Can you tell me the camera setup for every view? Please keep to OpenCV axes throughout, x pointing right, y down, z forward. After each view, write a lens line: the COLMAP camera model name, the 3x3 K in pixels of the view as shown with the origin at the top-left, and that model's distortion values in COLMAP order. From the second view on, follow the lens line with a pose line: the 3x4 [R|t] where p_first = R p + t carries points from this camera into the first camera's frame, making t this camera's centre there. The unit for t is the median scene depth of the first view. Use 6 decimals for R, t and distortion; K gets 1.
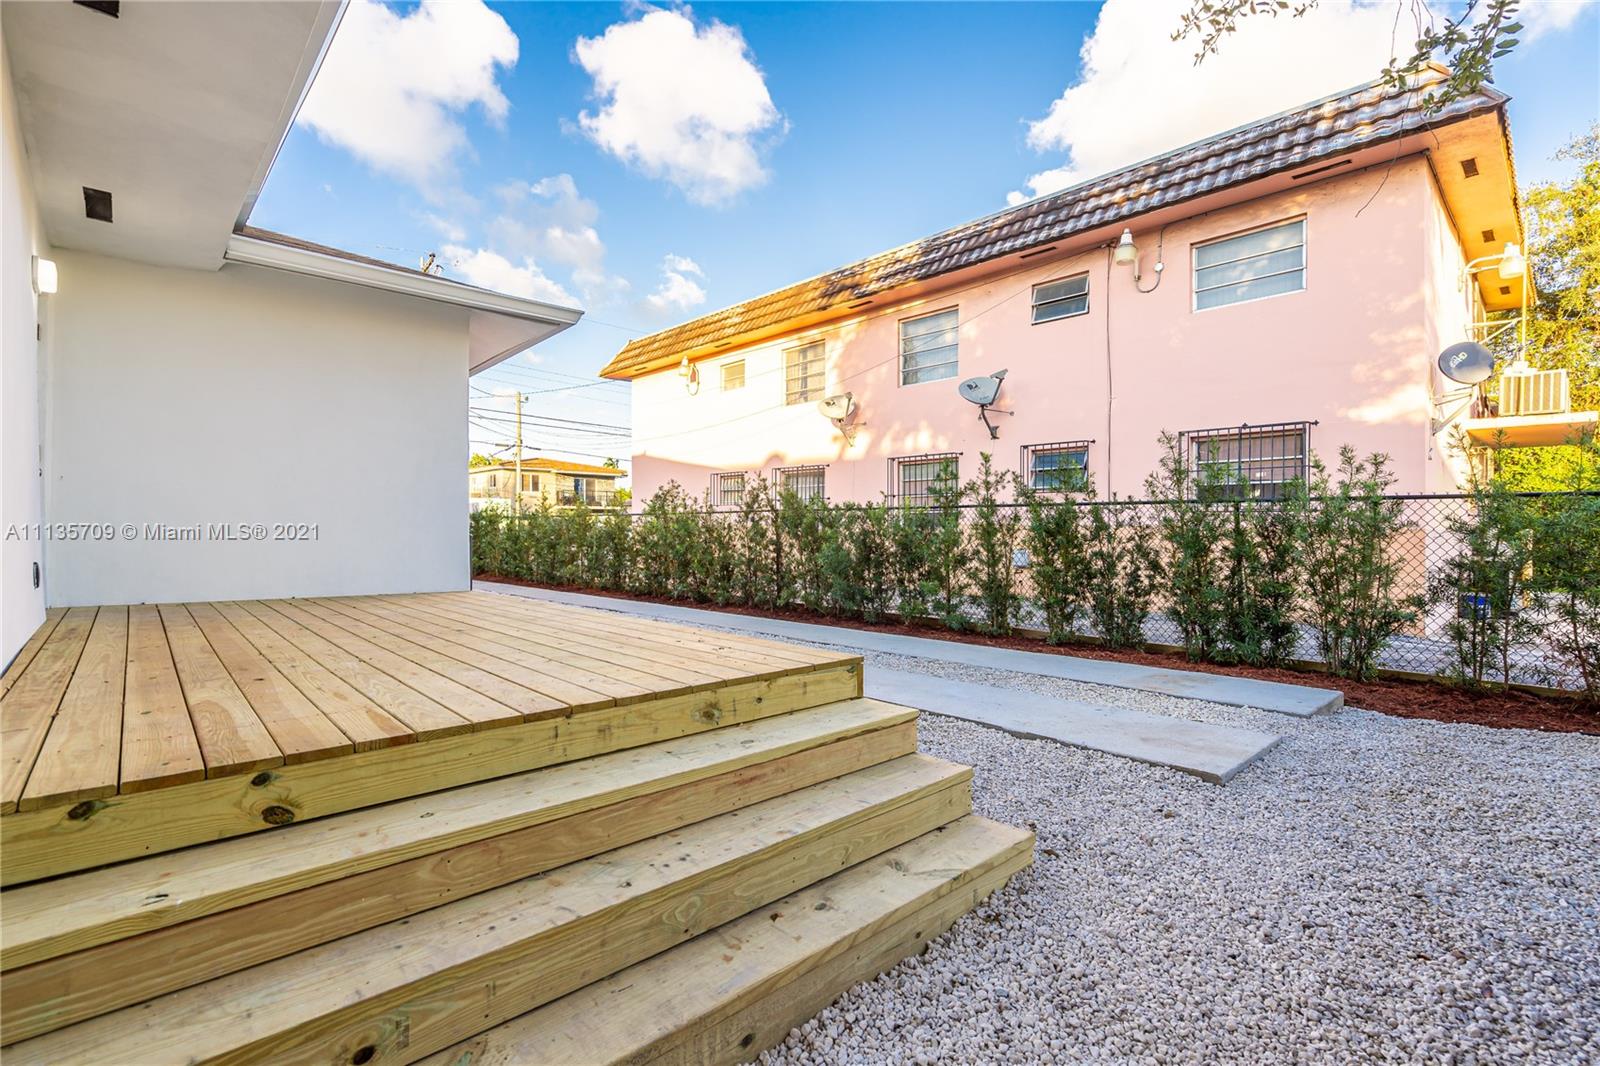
lens RADIAL K [[733.5, 0, 793.6], [0, 733.5, 529.8], [0, 0, 1]] dist [-0.001214, 0.000113]
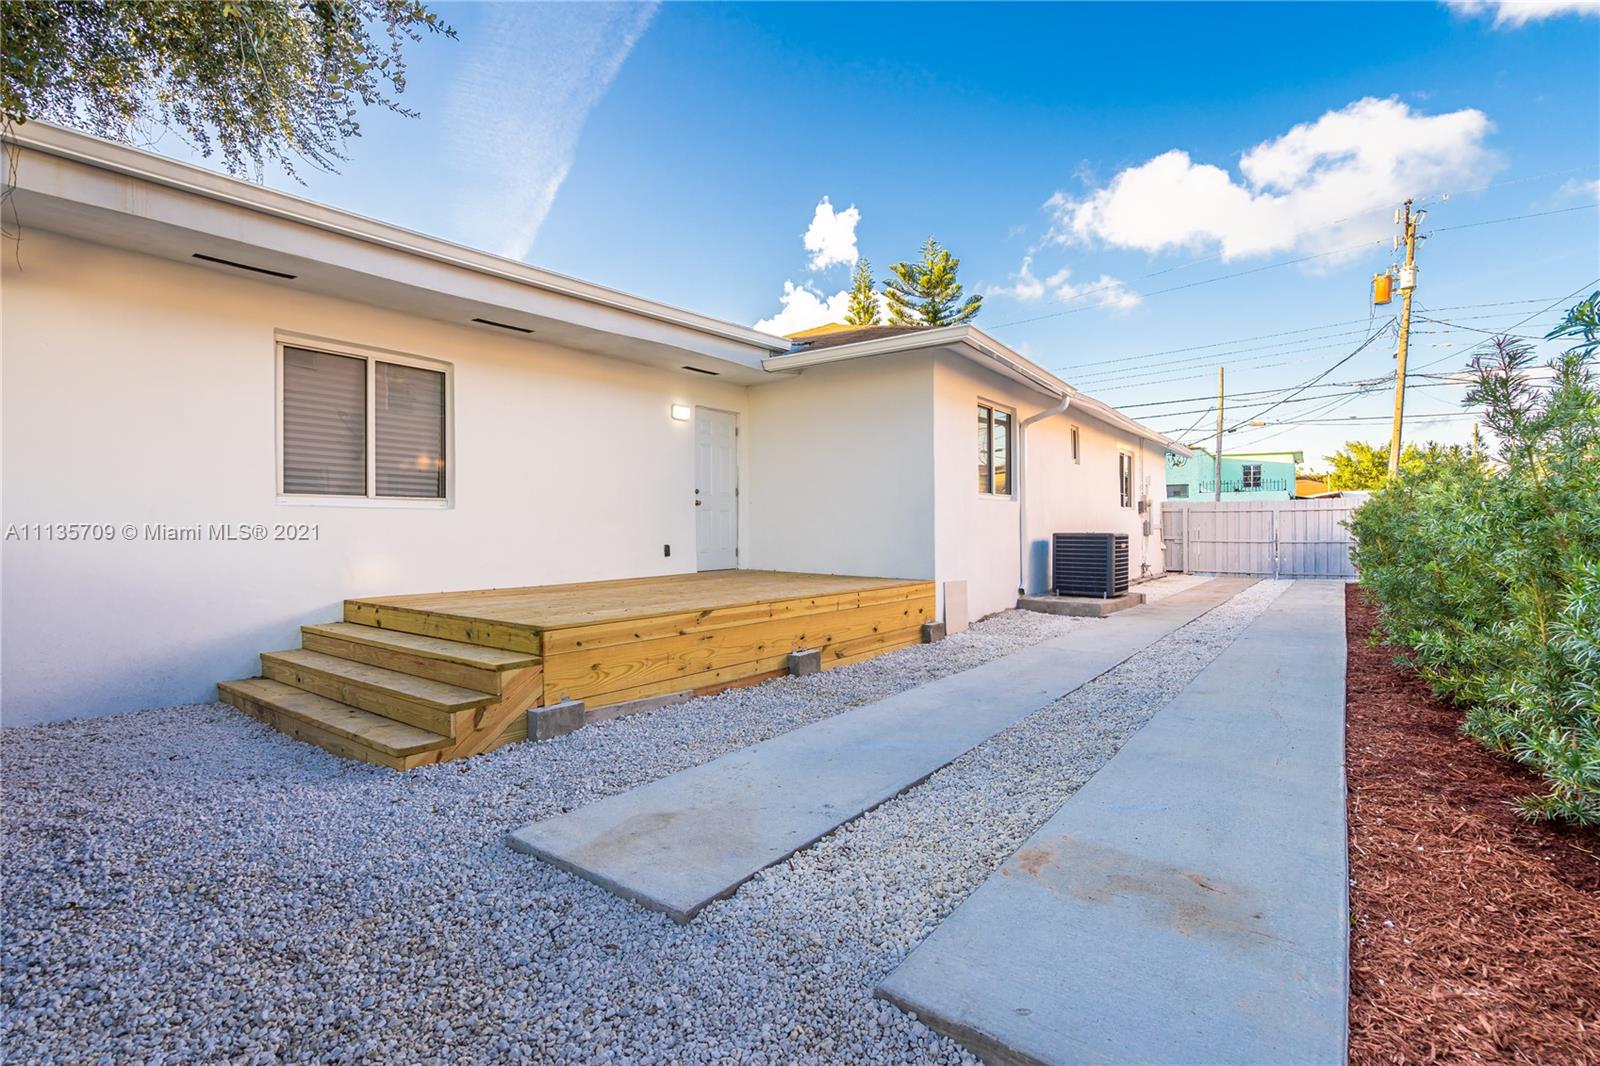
lens RADIAL K [[733.5, 0, 800.8], [0, 733.5, 534.2], [0, 0, 1]] dist [-0.001214, 0.000113]
pose [[0.185463, 0.001952, -0.982649, 0.501142], [-0.000367, 0.999998, 0.001917, -0.000277], [0.982651, 0.000005, 0.185464, 0.404271]]
